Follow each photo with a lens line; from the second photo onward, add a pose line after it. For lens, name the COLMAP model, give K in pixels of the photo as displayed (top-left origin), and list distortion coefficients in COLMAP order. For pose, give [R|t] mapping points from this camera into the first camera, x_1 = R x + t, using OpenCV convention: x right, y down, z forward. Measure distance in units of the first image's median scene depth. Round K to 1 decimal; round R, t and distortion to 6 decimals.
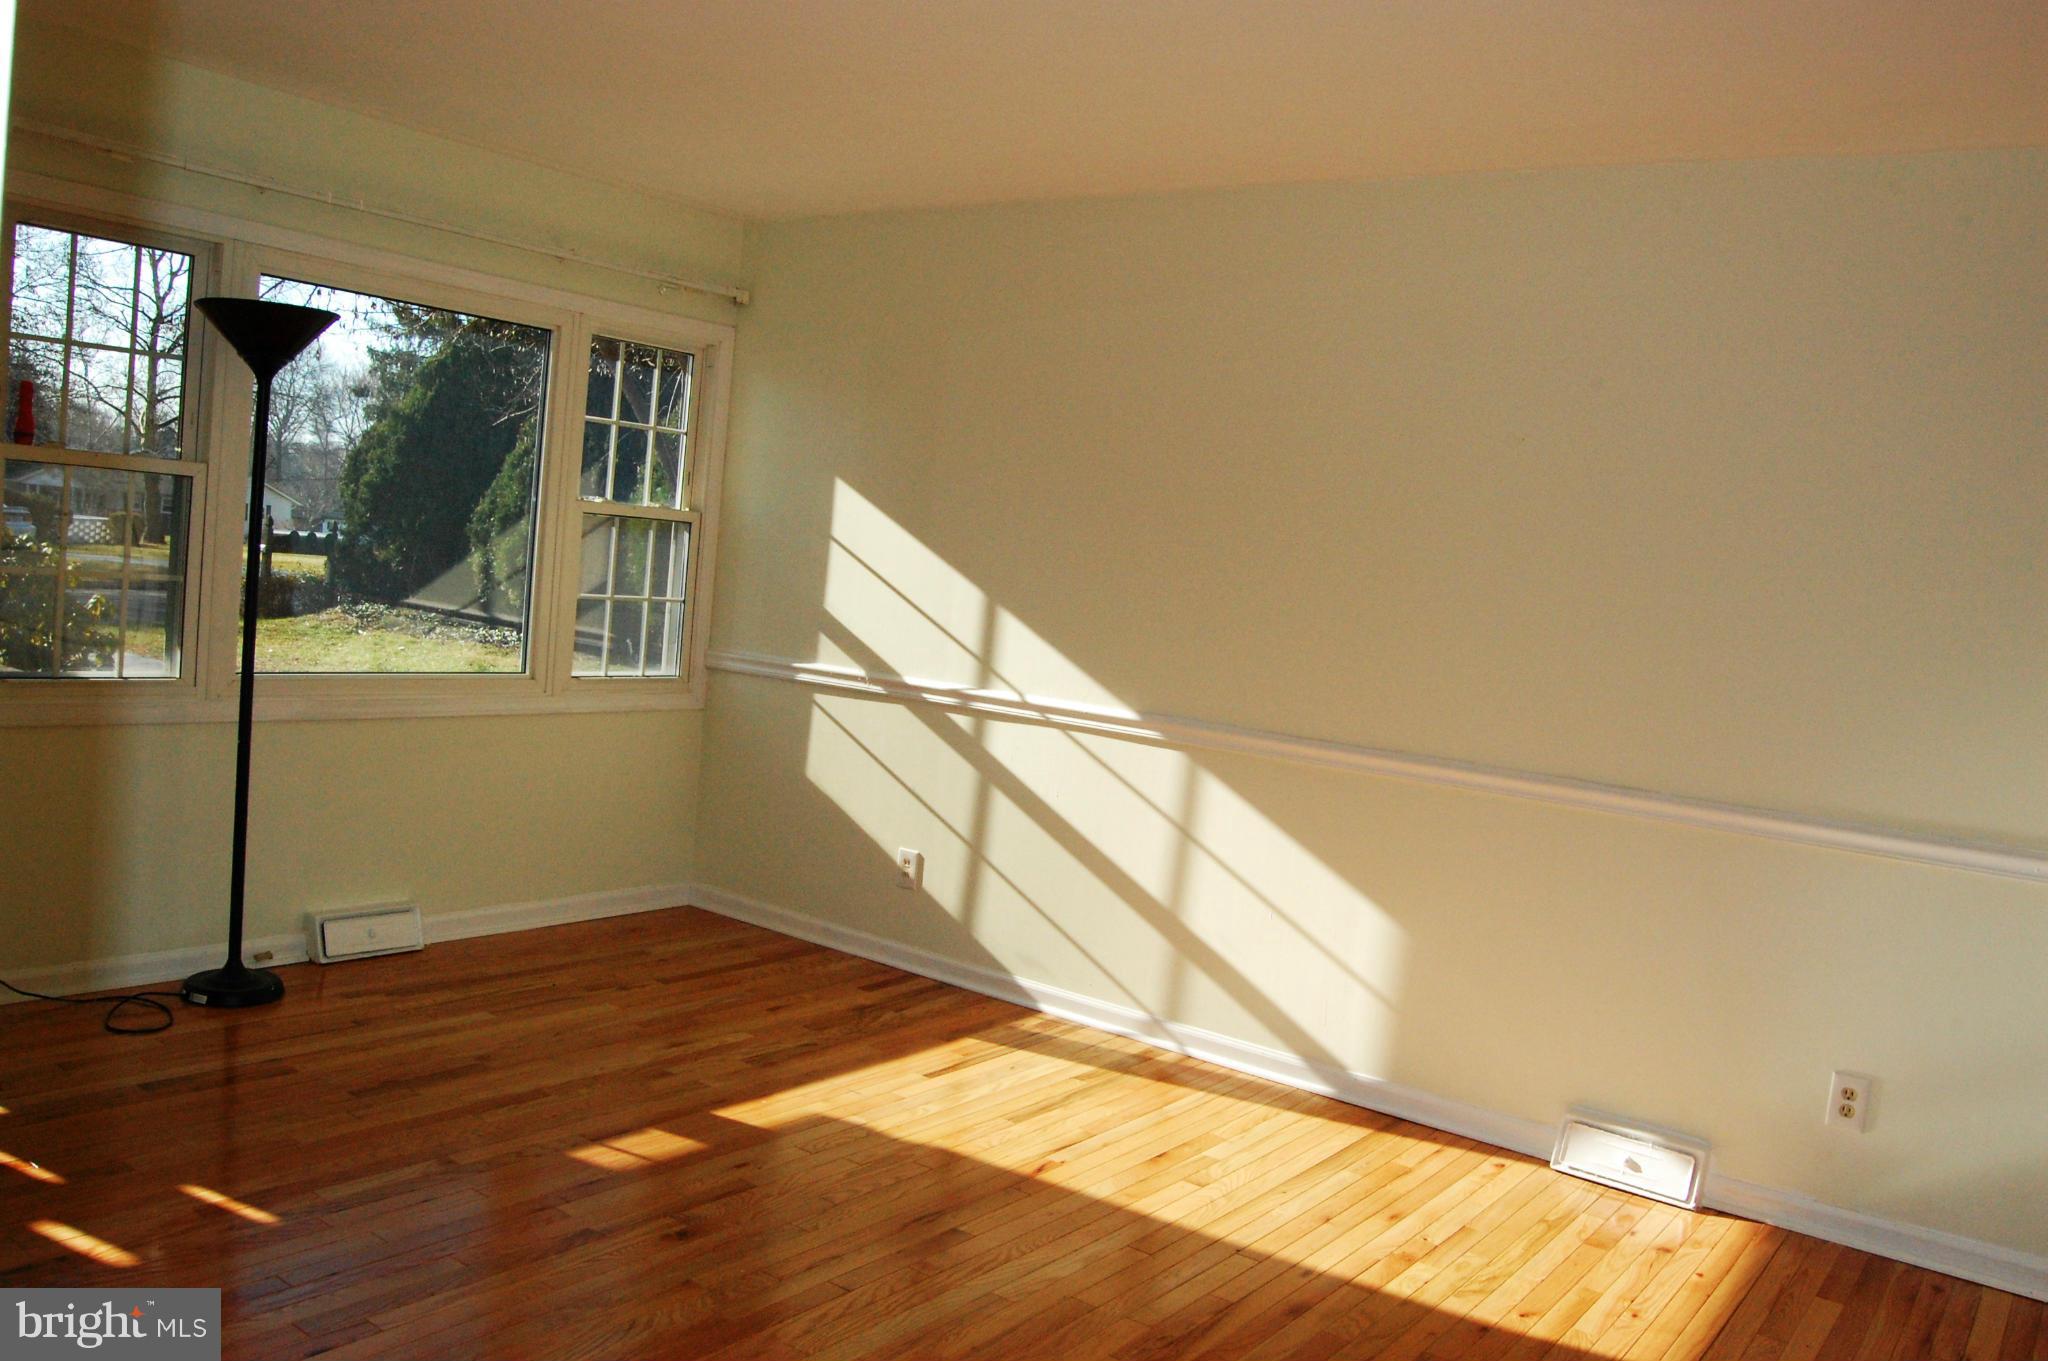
lens RADIAL K [[1596.6, 0, 1036.8], [0, 1596.6, 687.5], [0, 0, 1]] dist [-0.093373, 0.029074]
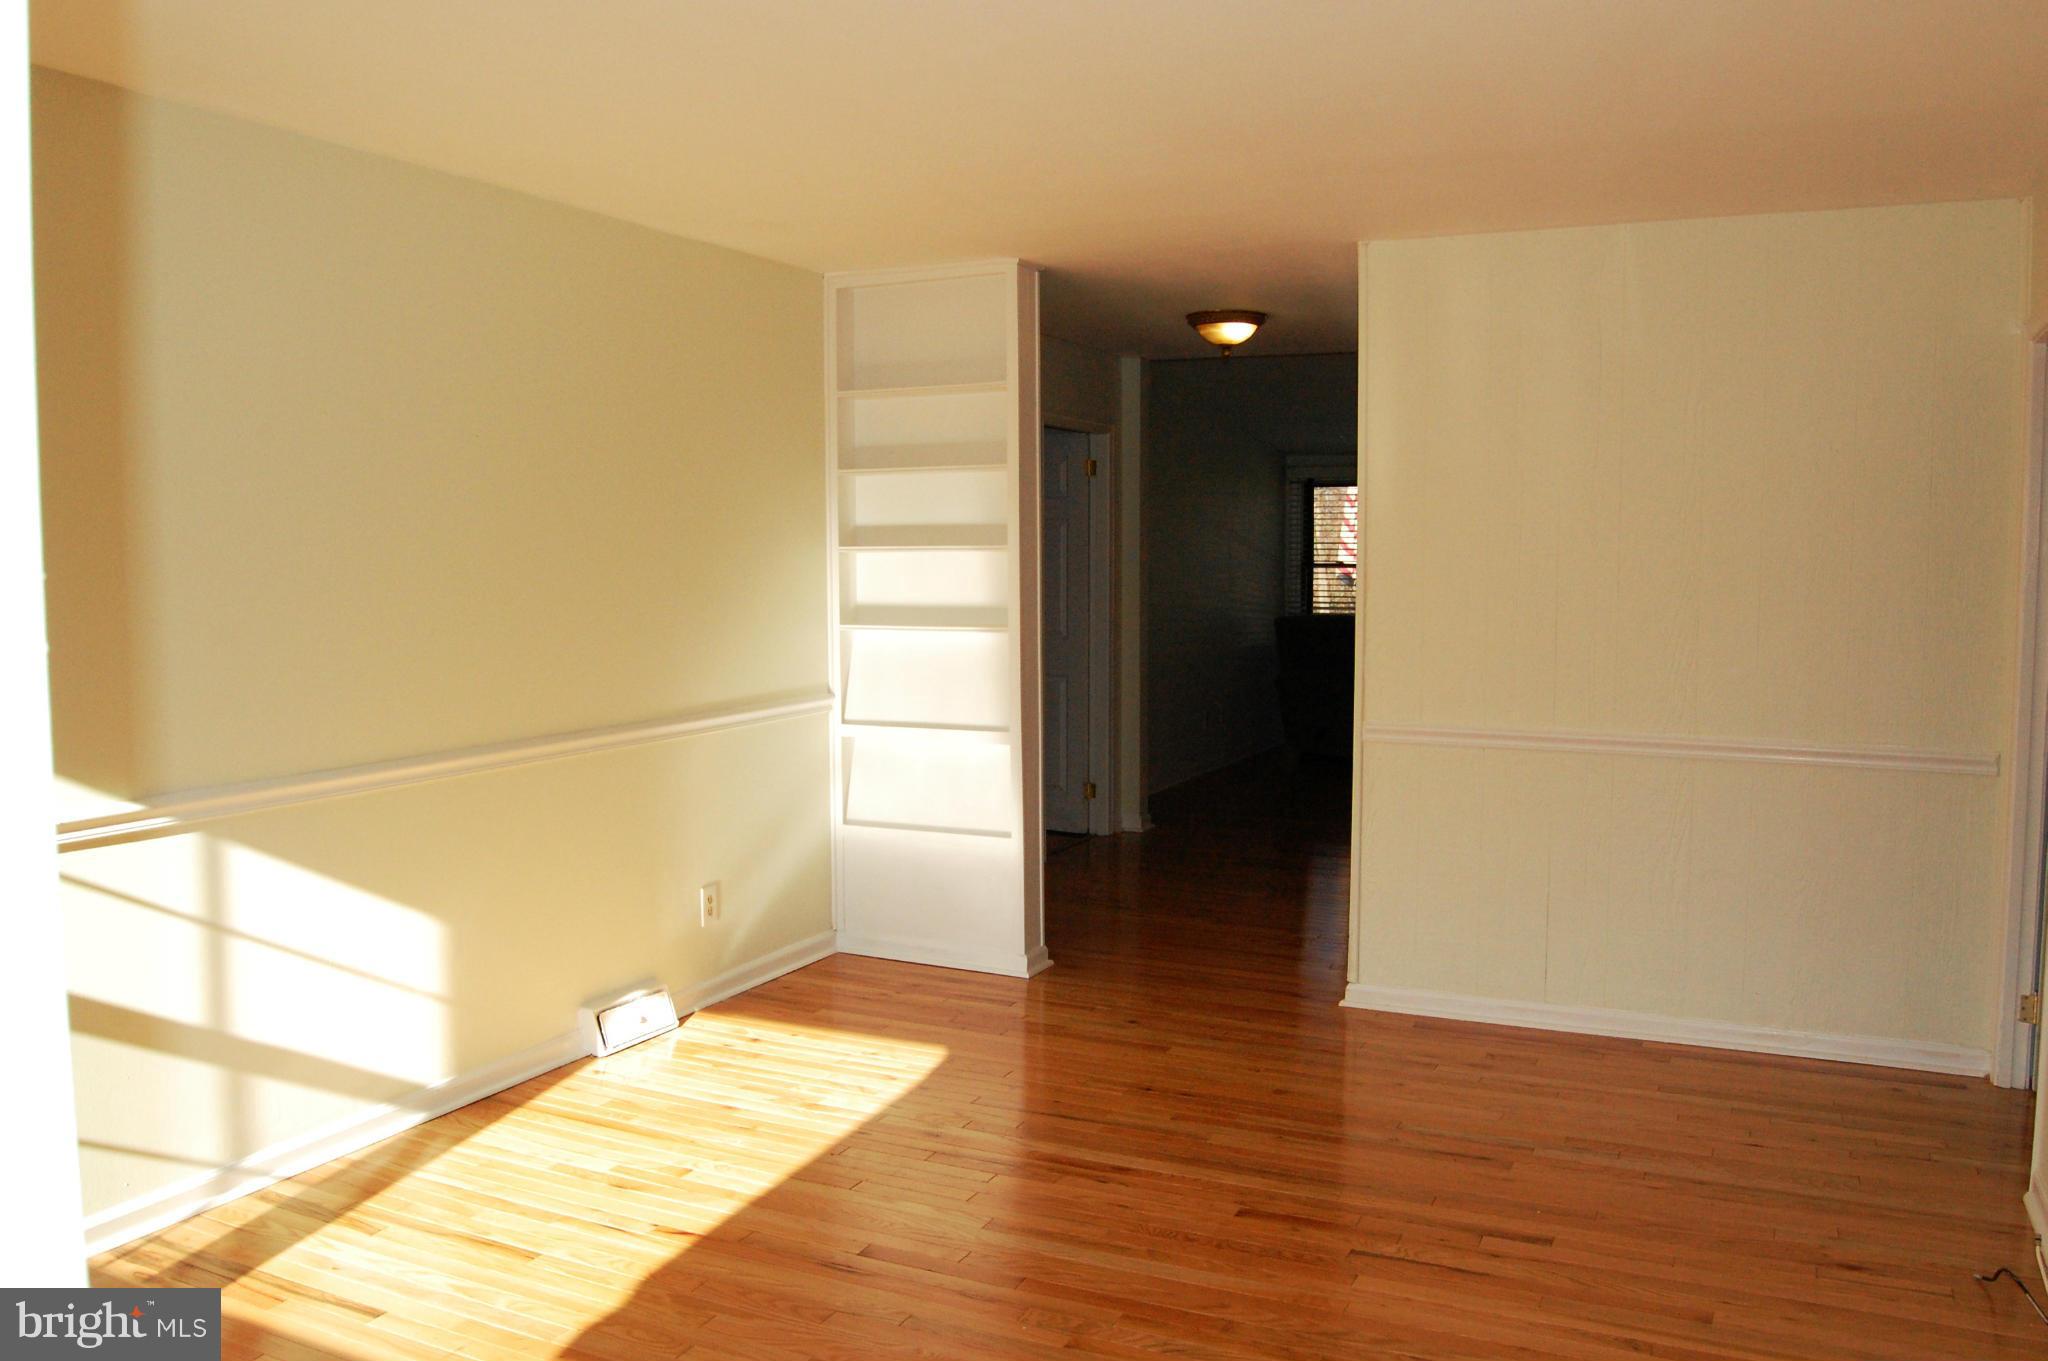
lens RADIAL K [[1596.6, 0, 1036.8], [0, 1596.6, 687.5], [0, 0, 1]] dist [-0.093373, 0.029074]
pose [[-0.195881, -0.179071, 0.964139, -0.789429], [0.054499, 0.979678, 0.193029, -0.170103], [-0.979112, 0.090355, -0.182142, 0.815296]]
